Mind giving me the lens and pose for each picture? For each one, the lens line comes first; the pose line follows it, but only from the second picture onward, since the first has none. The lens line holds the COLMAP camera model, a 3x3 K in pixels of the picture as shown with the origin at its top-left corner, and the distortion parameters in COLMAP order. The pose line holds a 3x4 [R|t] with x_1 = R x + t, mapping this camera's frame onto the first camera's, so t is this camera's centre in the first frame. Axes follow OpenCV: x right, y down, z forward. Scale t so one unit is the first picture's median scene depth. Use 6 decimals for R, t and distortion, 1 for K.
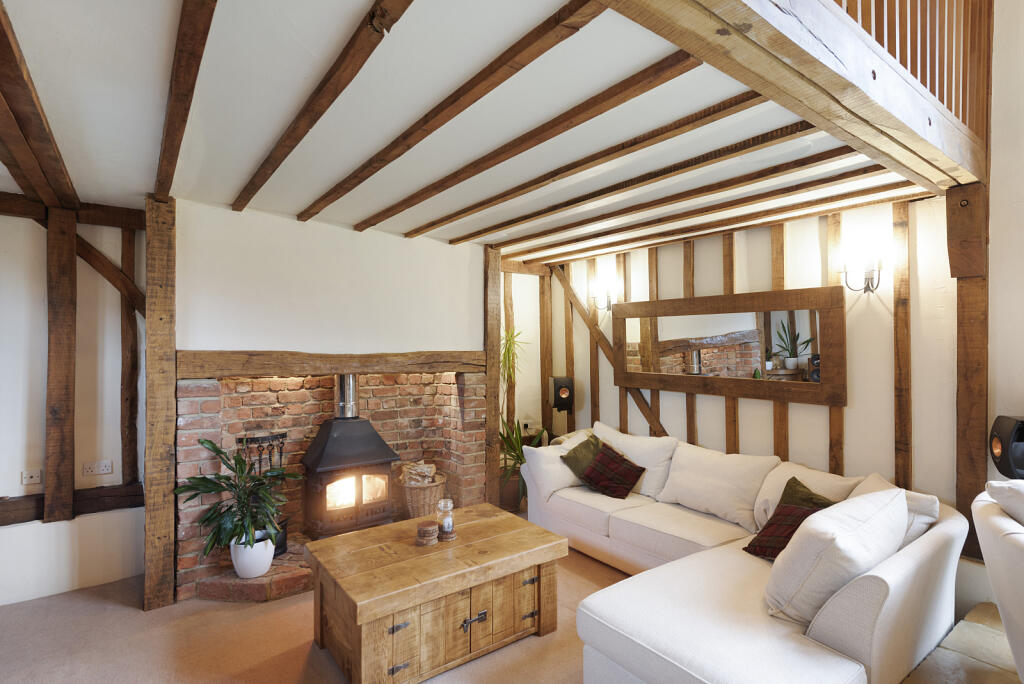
lens RADIAL K [[509.9, 0, 506.5], [0, 509.9, 346.6], [0, 0, 1]] dist [0.003763, -0.000053]
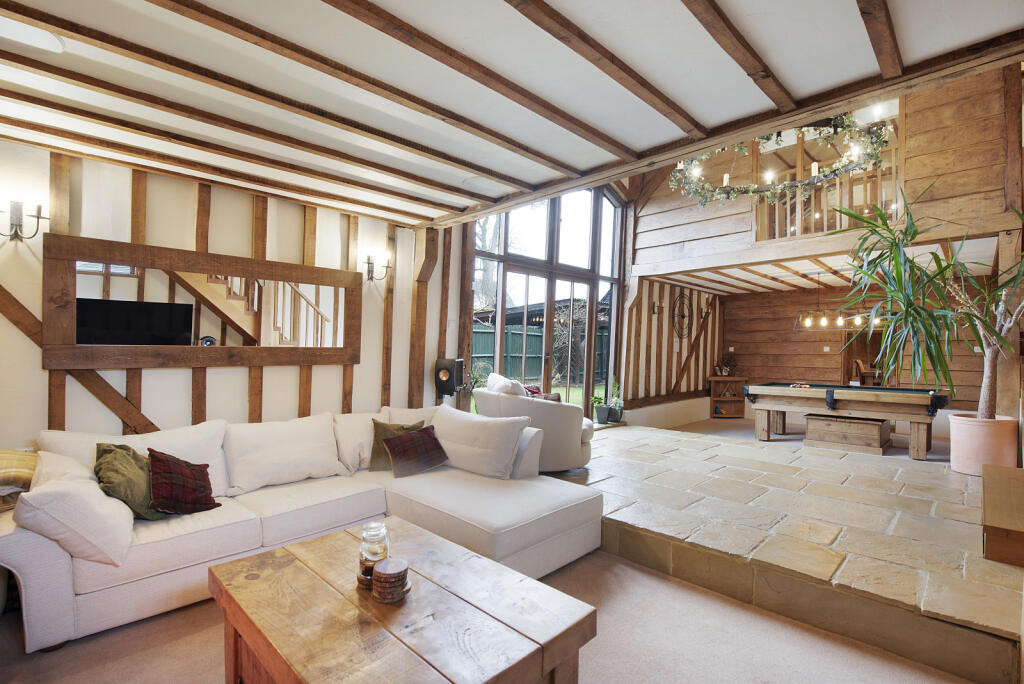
lens RADIAL K [[485.2, 0, 519.8], [0, 485.2, 349.2], [0, 0, 1]] dist [-0.022790, -0.000268]
pose [[-0.165600, -0.007074, 0.986168, -0.559430], [-0.004913, 0.999968, 0.006348, 0.060017], [-0.986181, -0.003794, -0.165629, 0.698858]]
